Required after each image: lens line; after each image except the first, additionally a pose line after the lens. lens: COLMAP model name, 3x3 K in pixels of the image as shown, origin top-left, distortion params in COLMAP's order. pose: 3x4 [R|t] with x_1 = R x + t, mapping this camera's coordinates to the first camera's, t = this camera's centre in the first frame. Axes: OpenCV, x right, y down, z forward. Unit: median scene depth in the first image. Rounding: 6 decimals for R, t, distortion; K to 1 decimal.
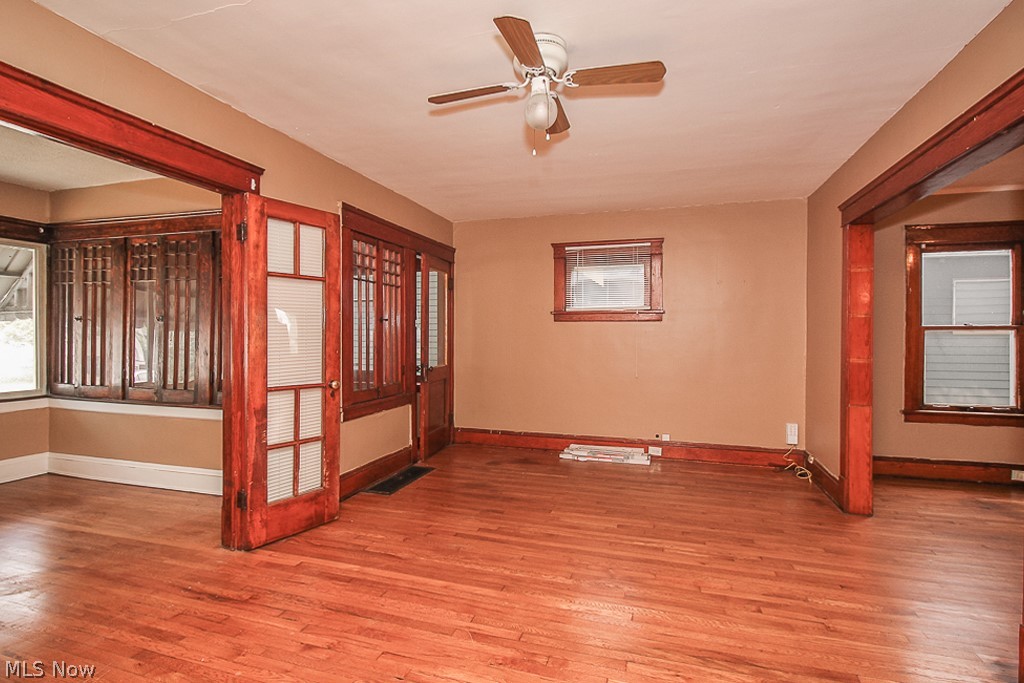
lens RADIAL K [[493.9, 0, 512.0], [0, 493.9, 341.5], [0, 0, 1]] dist [0.023027, -0.015170]
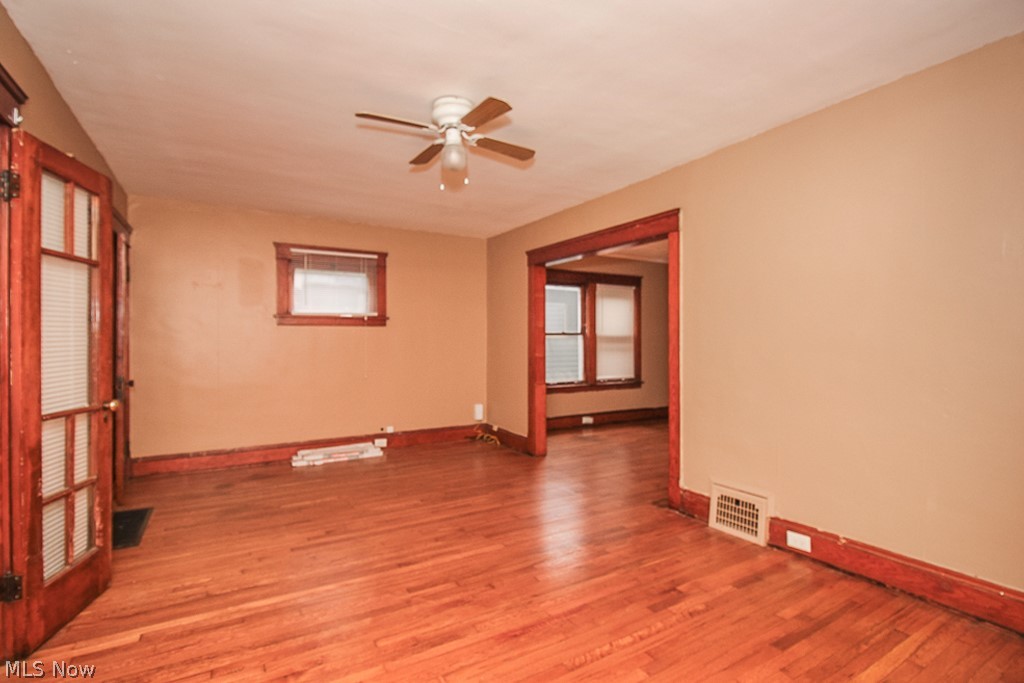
lens RADIAL K [[493.9, 0, 512.0], [0, 493.9, 341.5], [0, 0, 1]] dist [0.023027, -0.015170]
pose [[0.672194, -0.006009, 0.740351, -0.509994], [0.013071, 0.999908, -0.003752, 0.000781], [-0.740260, 0.012199, 0.672210, 0.044042]]
